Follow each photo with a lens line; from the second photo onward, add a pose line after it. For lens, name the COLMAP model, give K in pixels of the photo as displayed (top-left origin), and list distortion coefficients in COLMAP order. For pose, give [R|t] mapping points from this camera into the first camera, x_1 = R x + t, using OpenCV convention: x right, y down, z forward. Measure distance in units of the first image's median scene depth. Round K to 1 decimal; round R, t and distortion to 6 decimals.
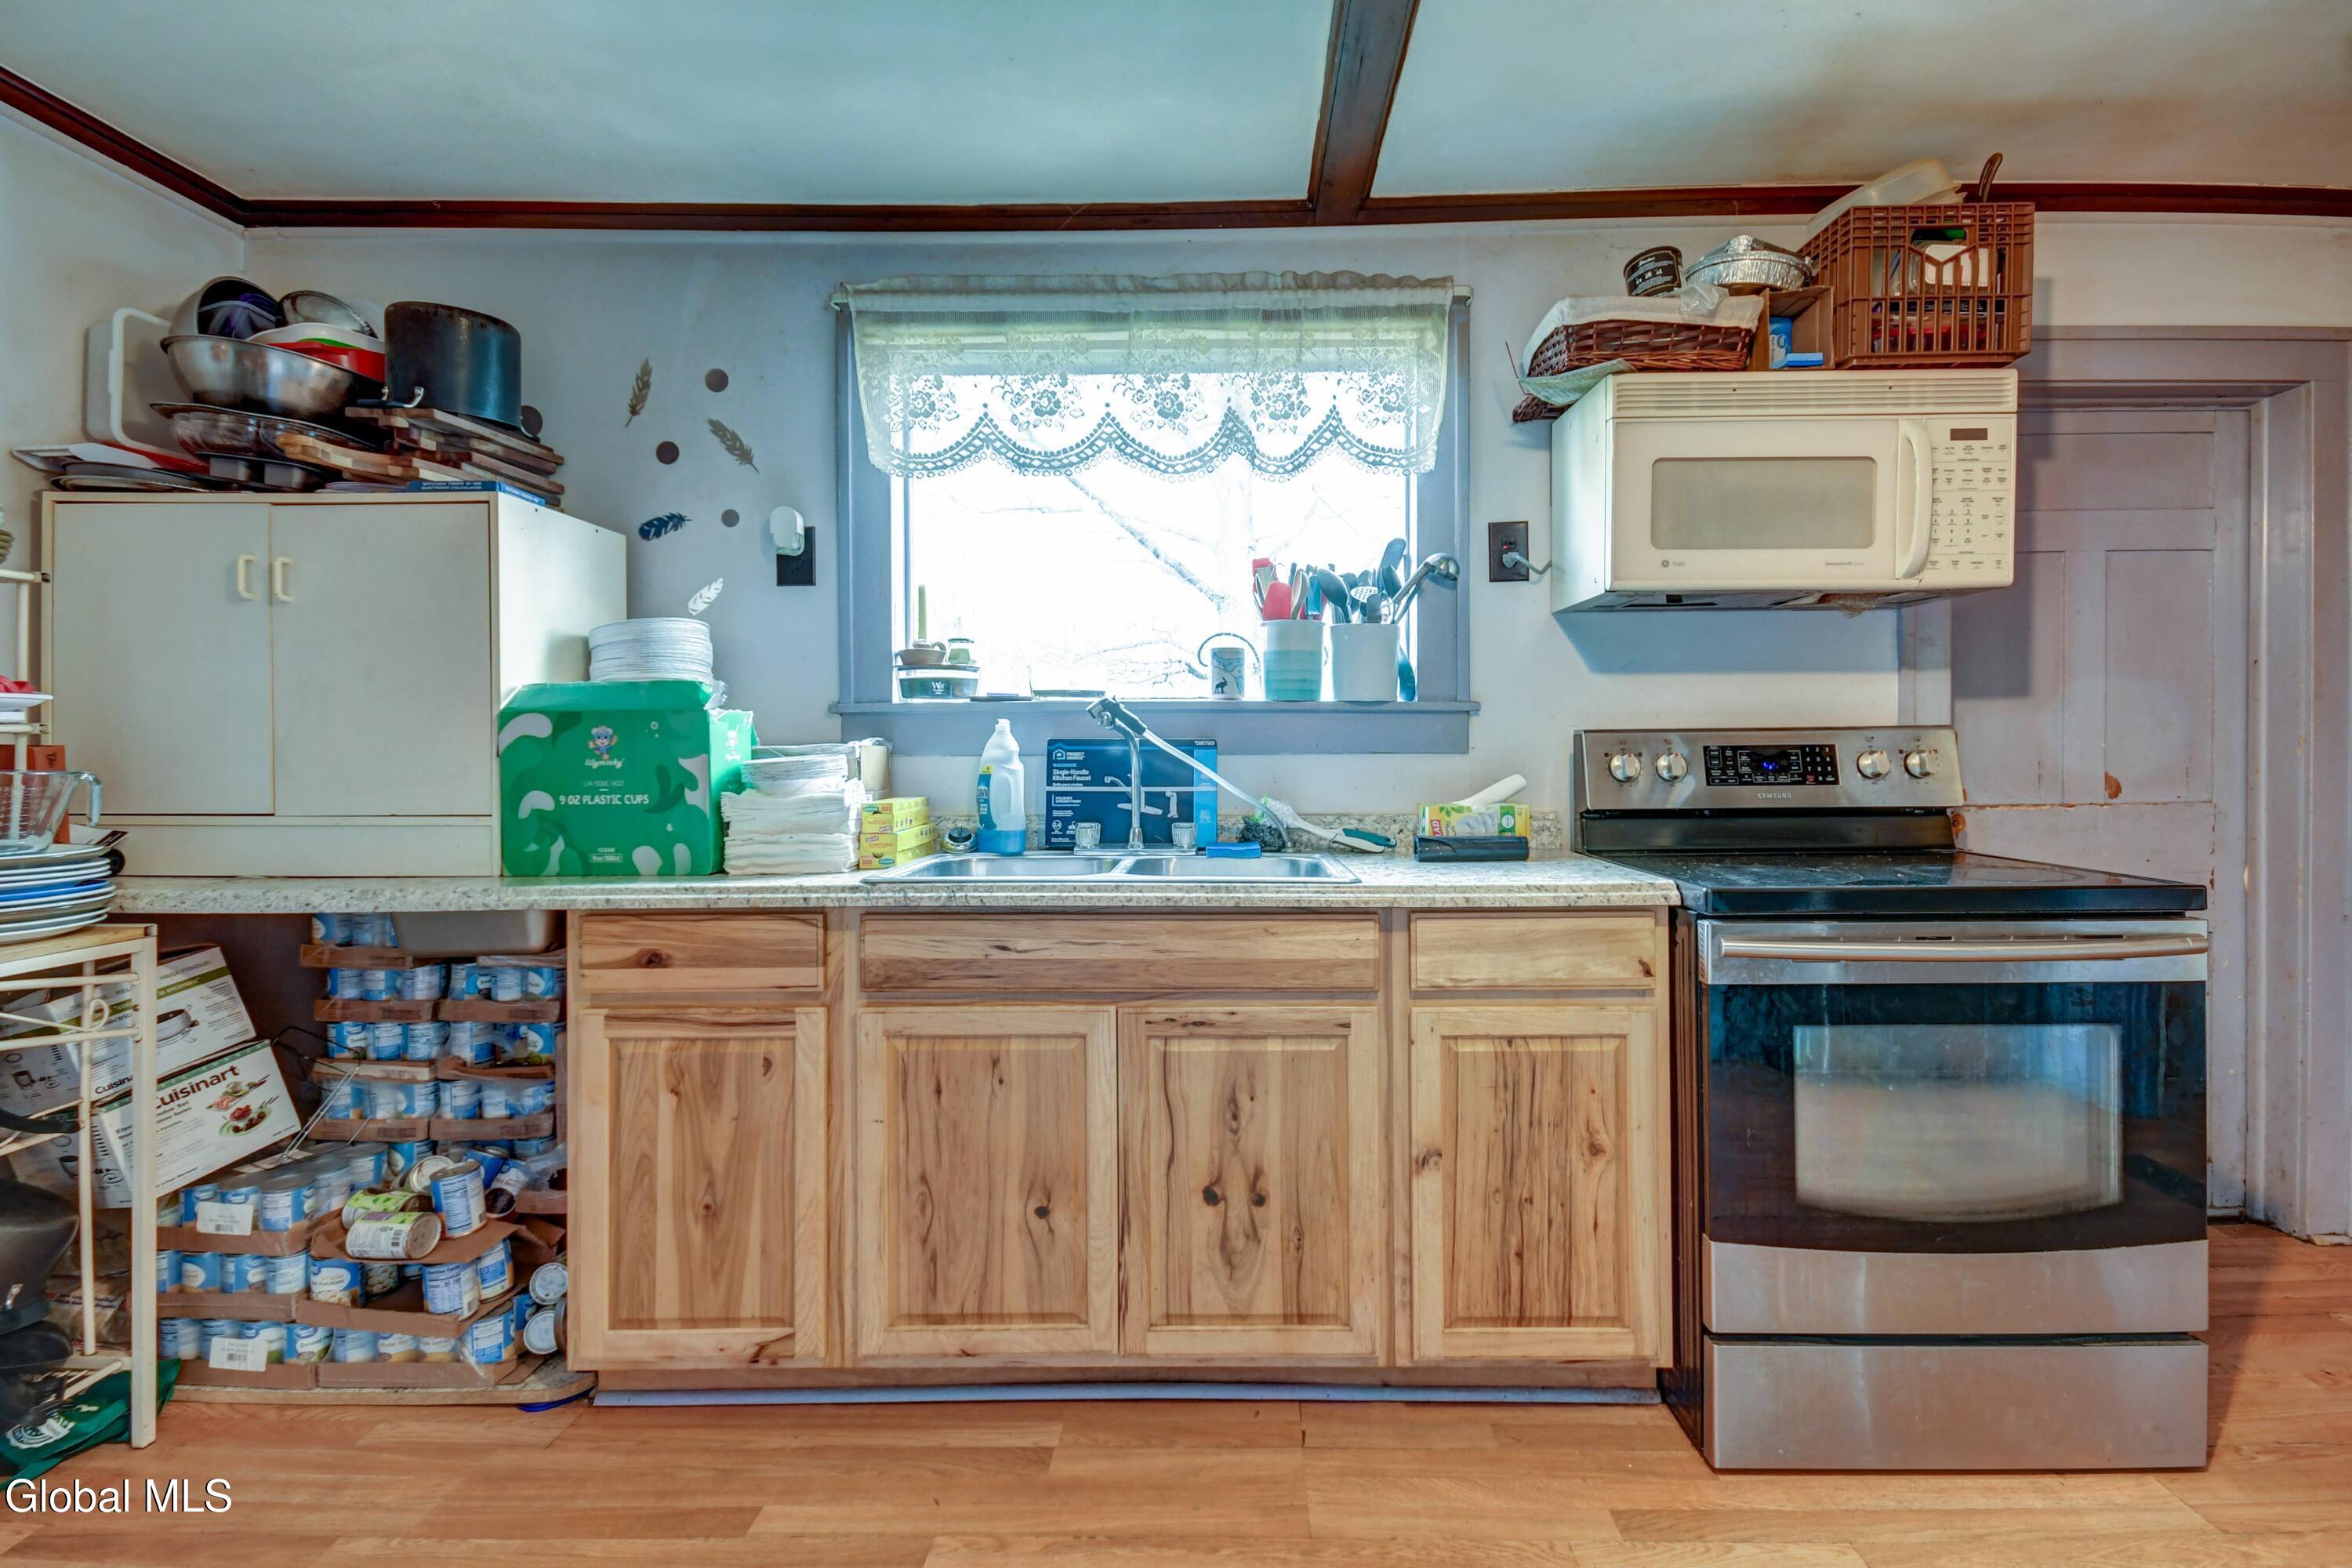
lens RADIAL K [[1082.0, 0, 1184.7], [0, 1082.0, 750.5], [0, 0, 1]] dist [0.007839, -0.002328]
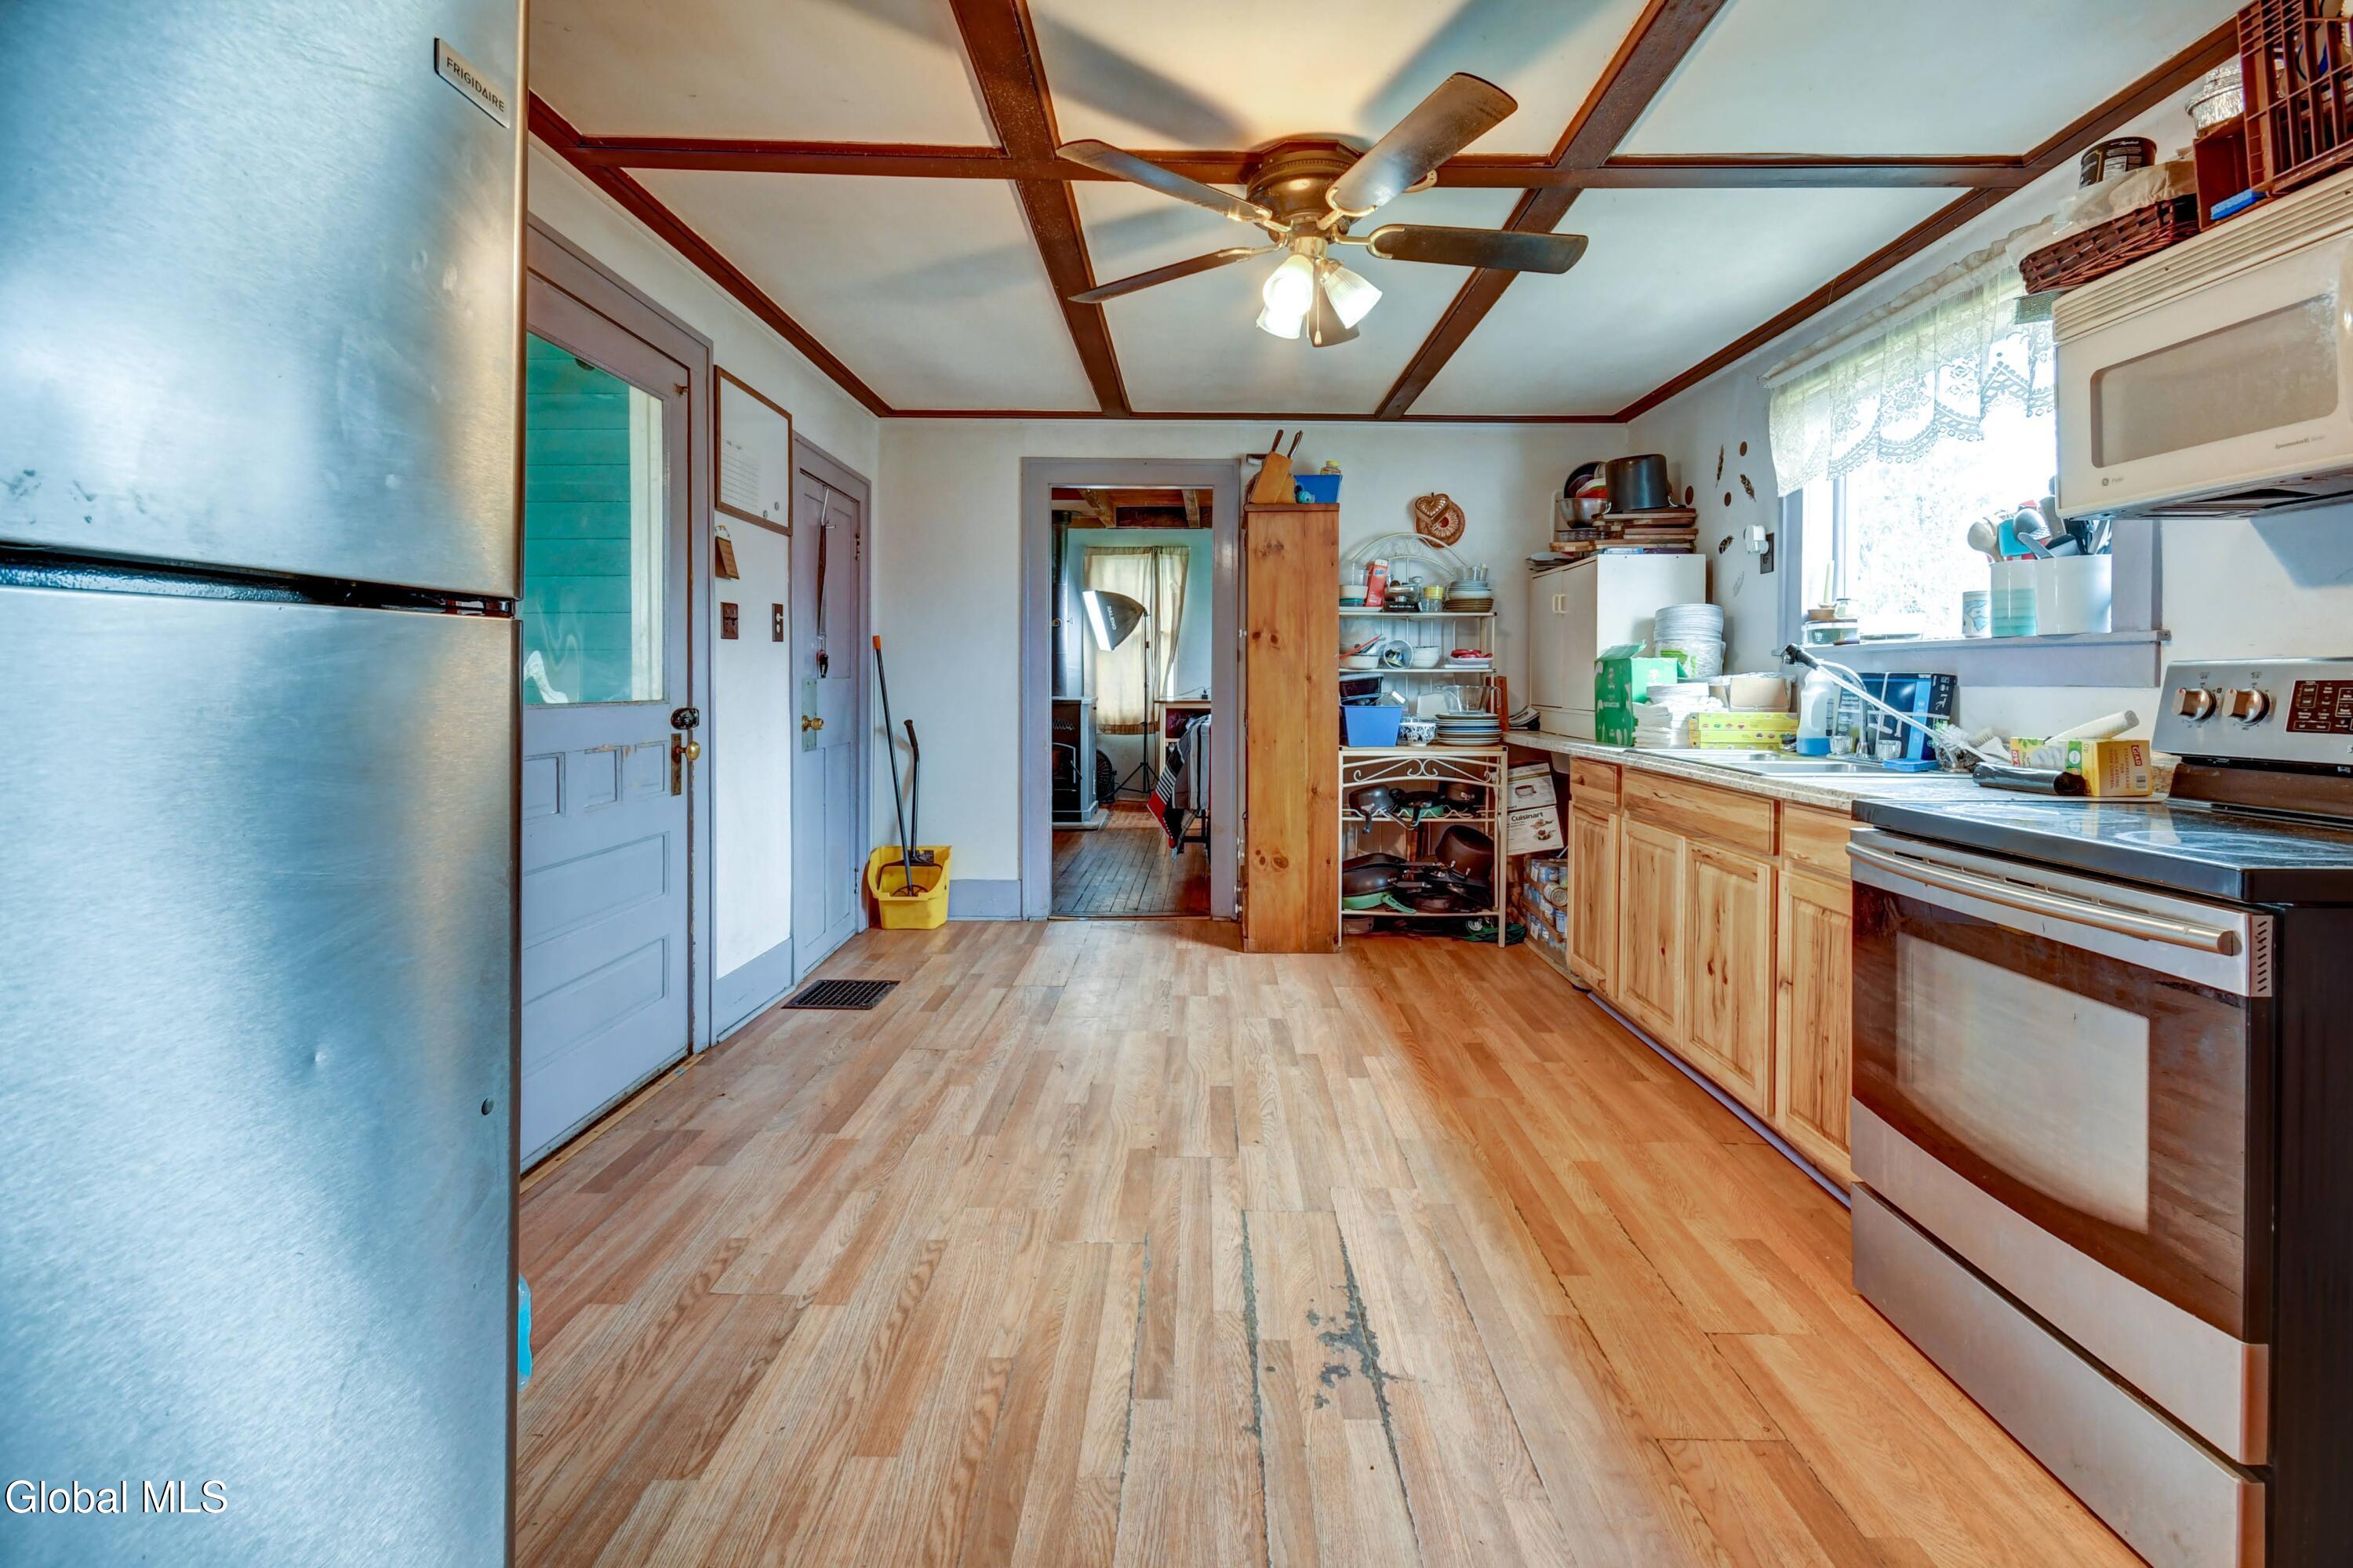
lens RADIAL K [[1082.5, 0, 1229.4], [0, 1082.5, 683.1], [0, 0, 1]] dist [0.007839, -0.002328]
pose [[0.029978, 0.007277, -0.999524, 1.421910], [-0.003721, 0.999967, 0.007168, -0.005941], [0.999544, 0.003504, 0.030004, 0.239063]]
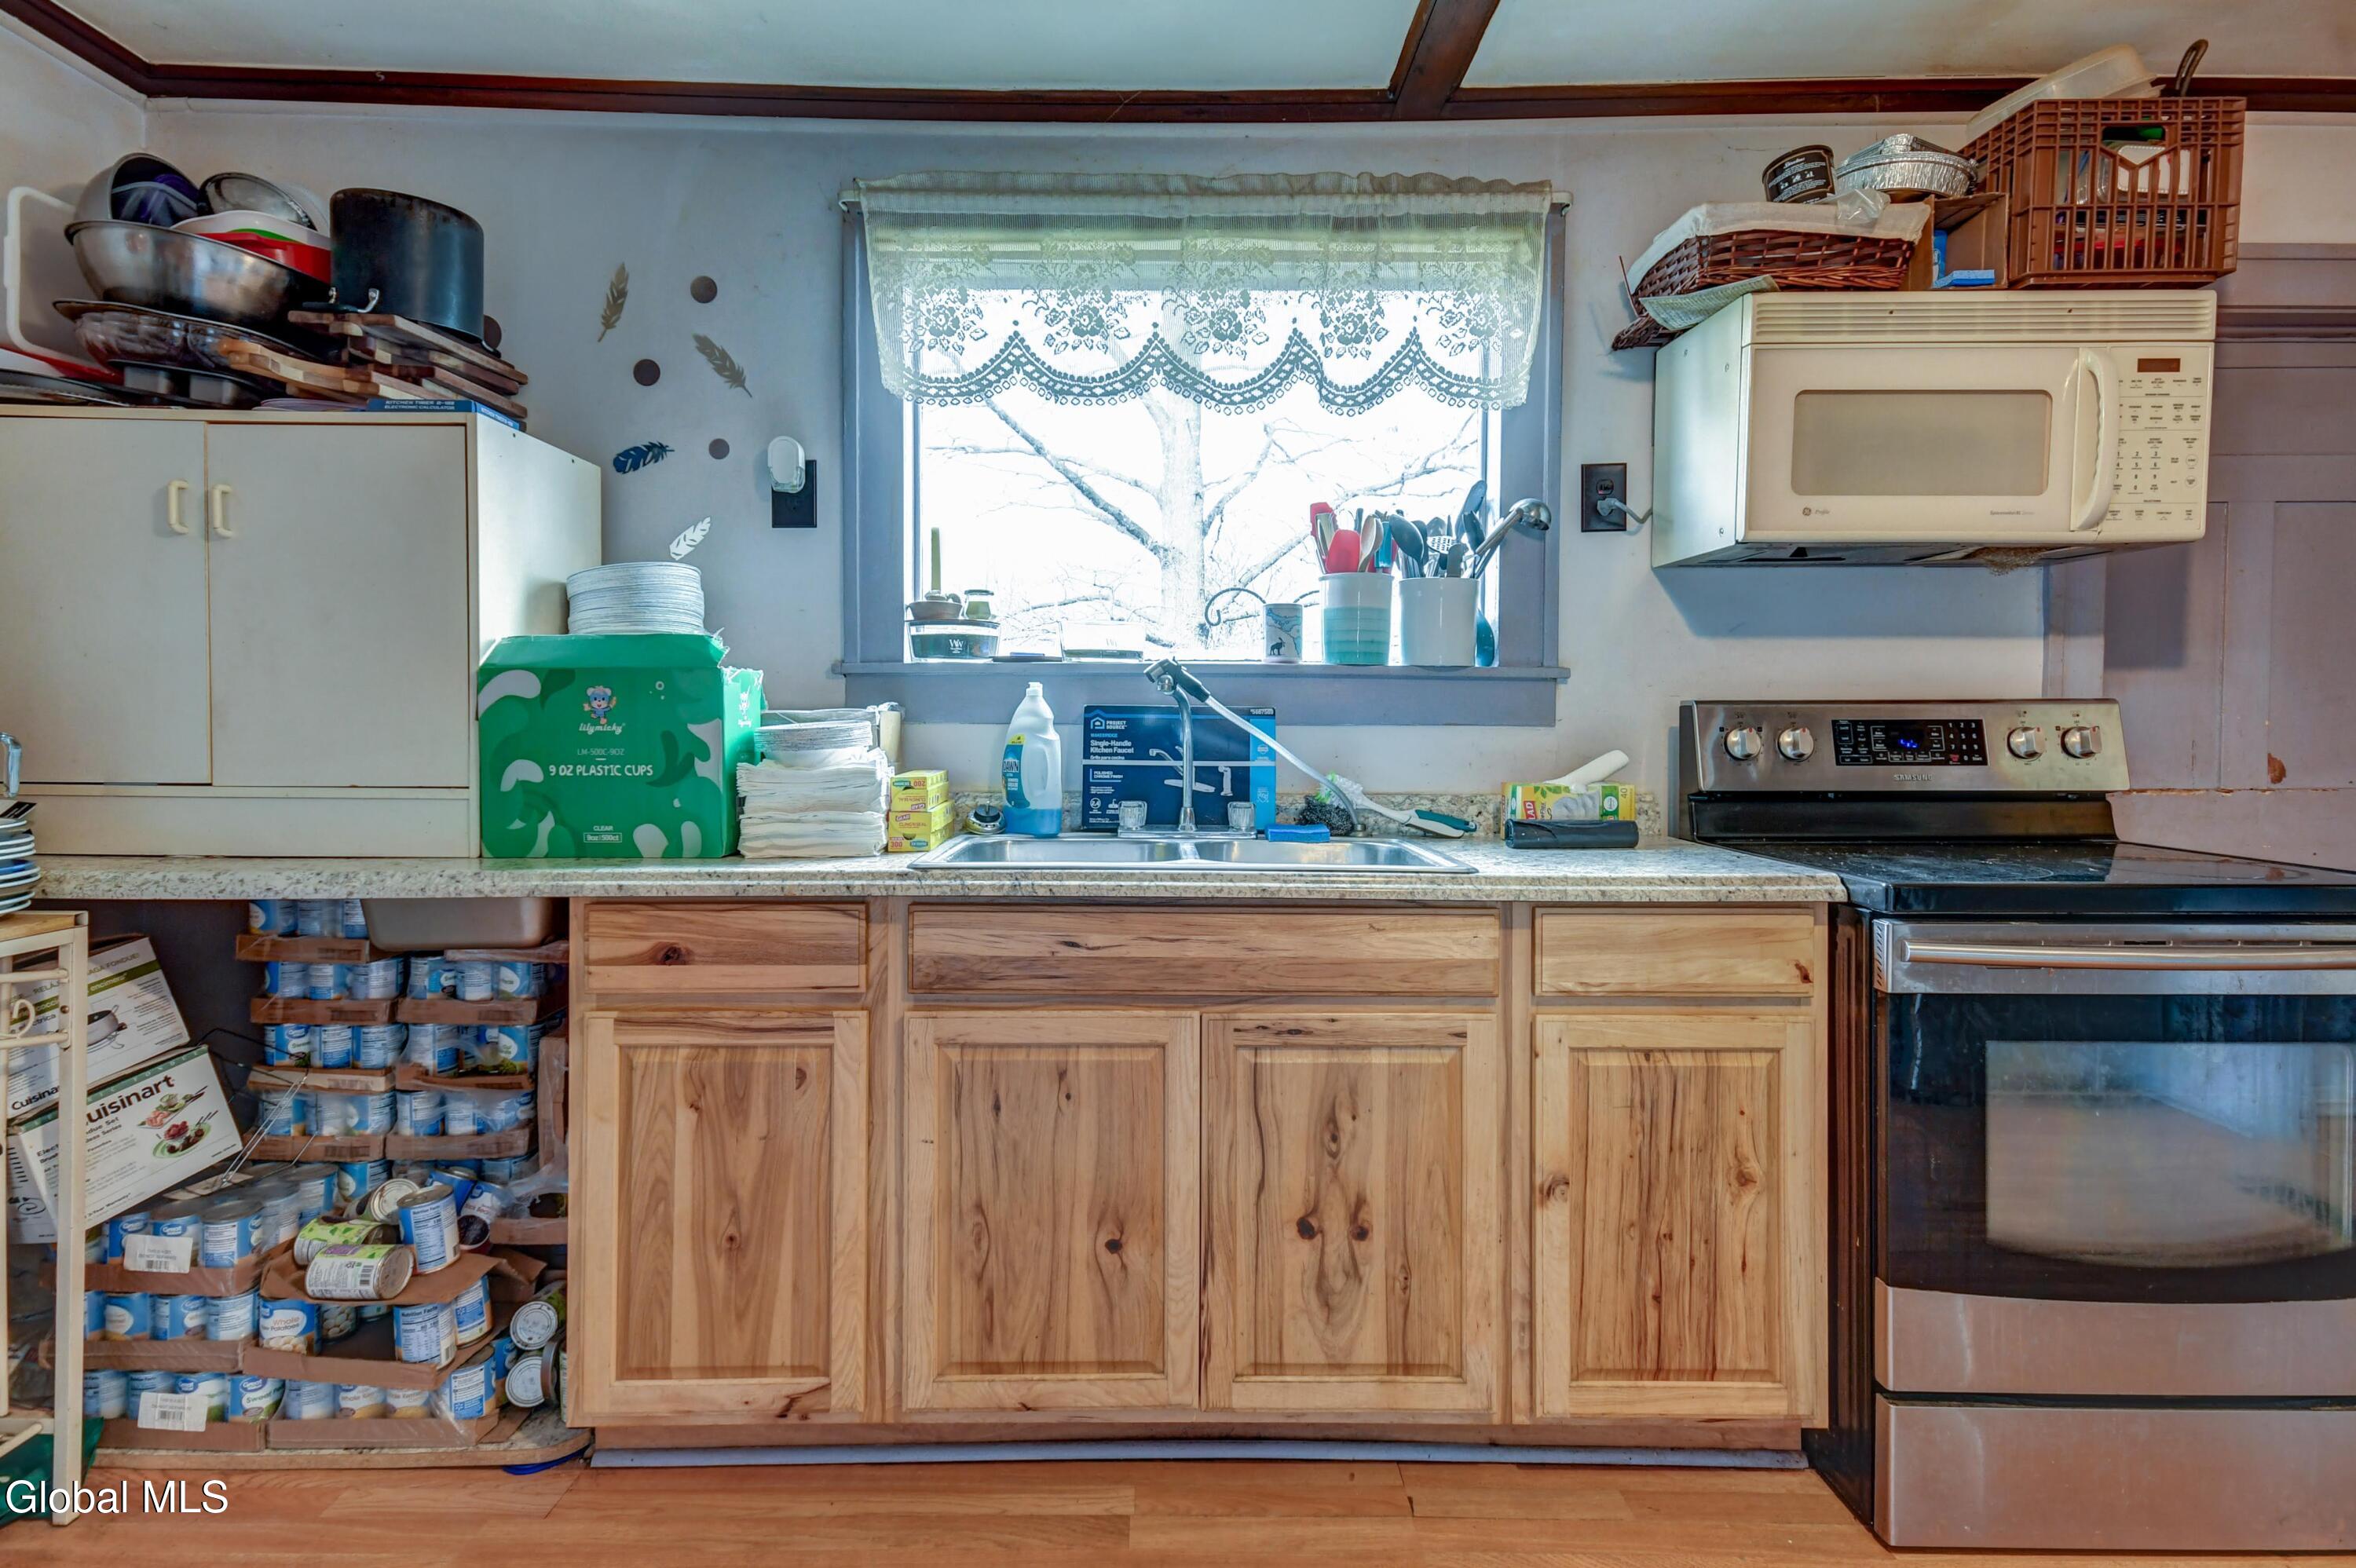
lens RADIAL K [[1188.9, 0, 1120.7], [0, 1188.9, 733.8], [0, 0, 1]] dist [0.023248, -0.000935]
pose [[0.999867, 0.009145, 0.013501, -0.130805], [-0.009343, 0.999849, 0.014659, -0.002165], [-0.013365, -0.014783, 0.999801, 0.036064]]
